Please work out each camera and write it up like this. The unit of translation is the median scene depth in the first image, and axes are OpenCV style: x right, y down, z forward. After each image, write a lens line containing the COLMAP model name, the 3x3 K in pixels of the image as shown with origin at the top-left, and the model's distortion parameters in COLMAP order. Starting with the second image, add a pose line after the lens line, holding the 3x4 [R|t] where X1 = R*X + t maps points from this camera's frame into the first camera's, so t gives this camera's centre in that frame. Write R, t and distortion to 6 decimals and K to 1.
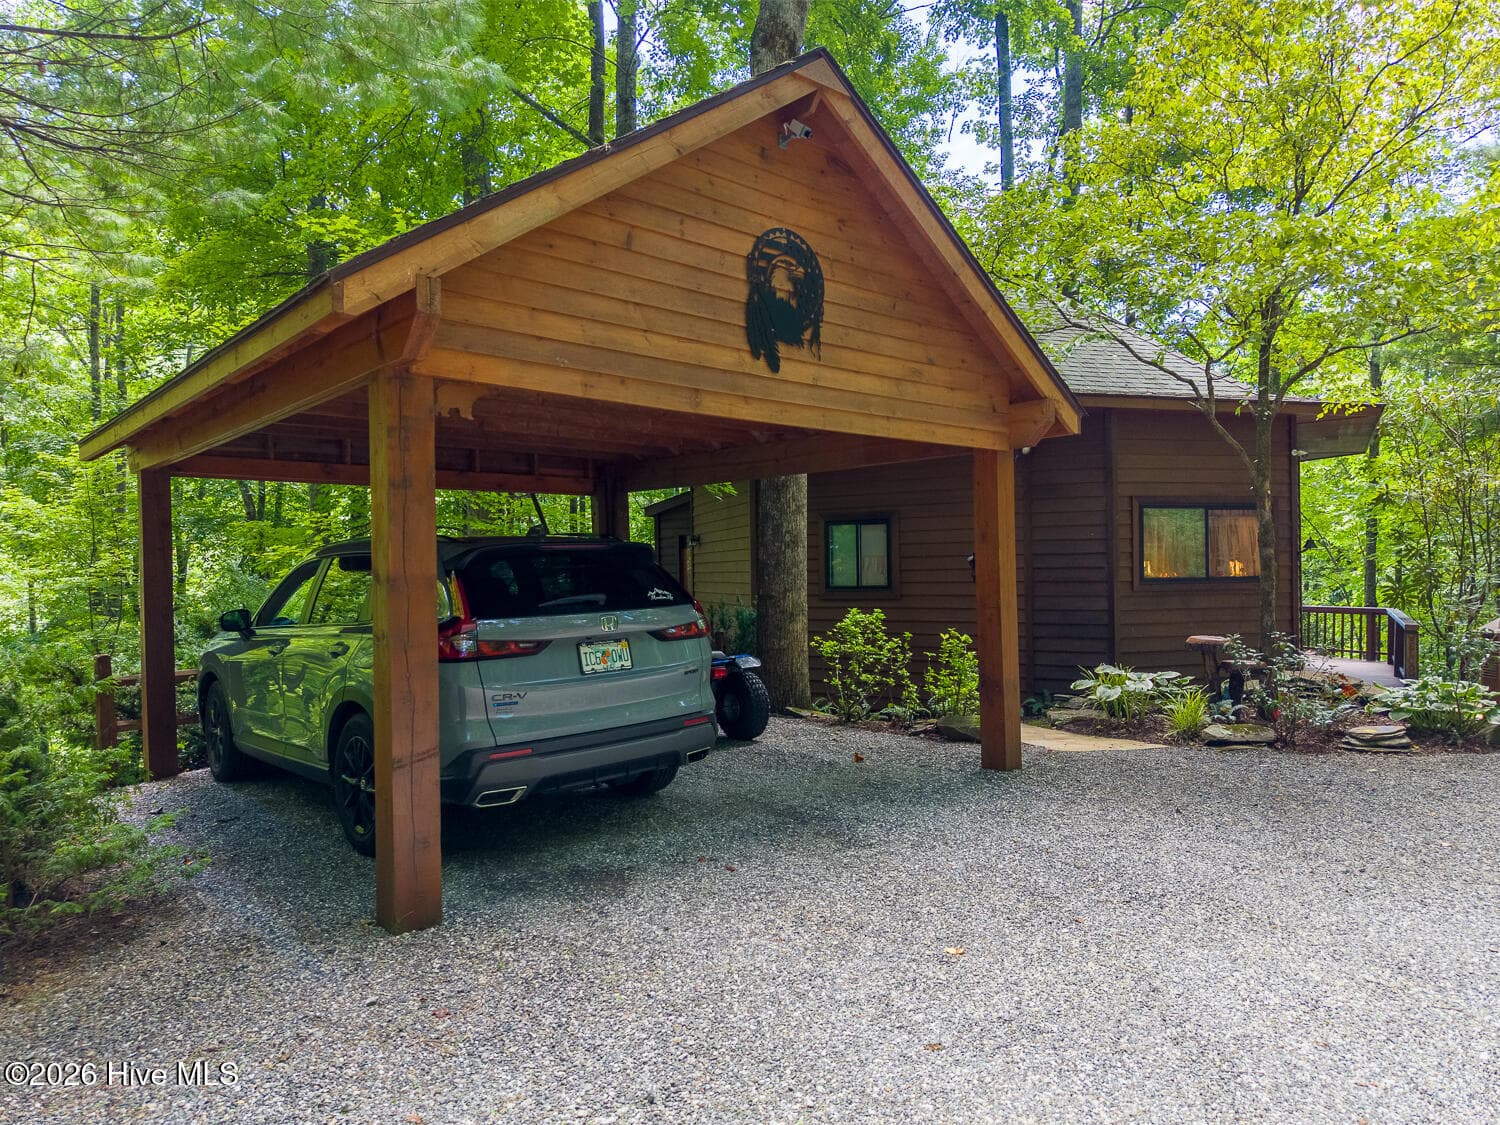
lens RADIAL K [[1002.2, 0, 750.0], [0, 1002.2, 562.5], [0, 0, 1]] dist [0.033044, -0.003818]
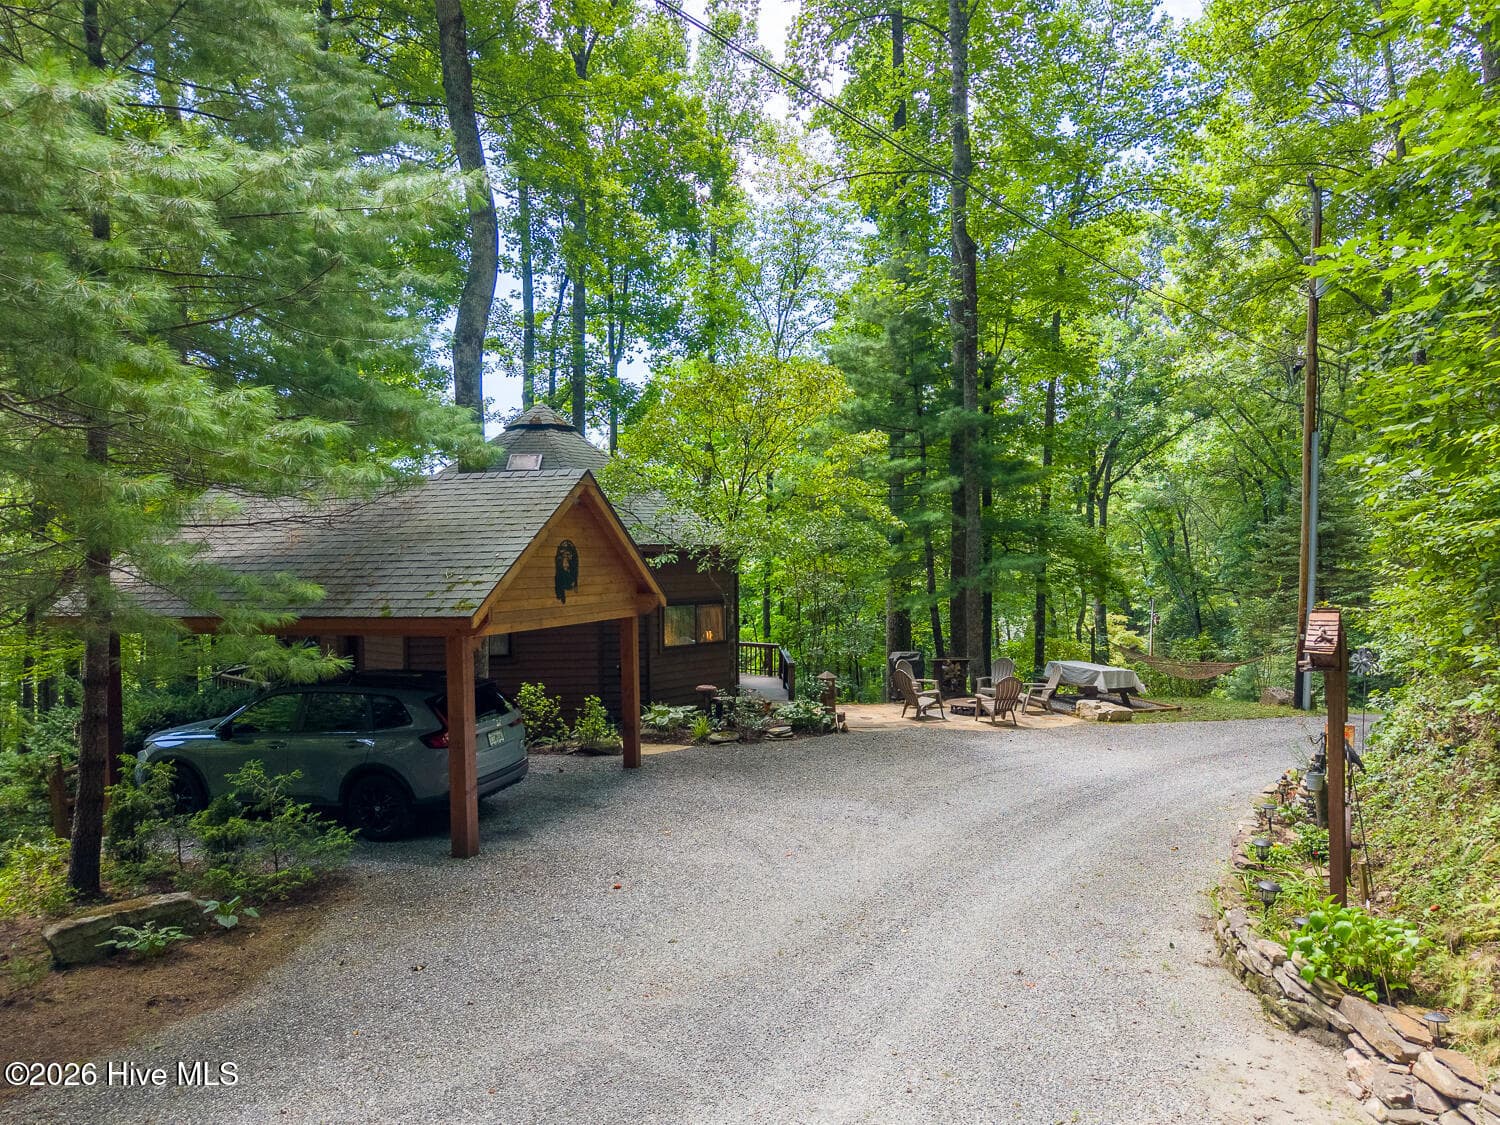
lens RADIAL K [[1002.2, 0, 750.0], [0, 1002.2, 562.5], [0, 0, 1]] dist [0.033044, -0.003818]
pose [[0.857147, -0.002961, 0.515063, -0.518582], [-0.000243, 0.999981, 0.006153, -0.196907], [-0.515072, -0.005399, 0.857130, -0.768388]]
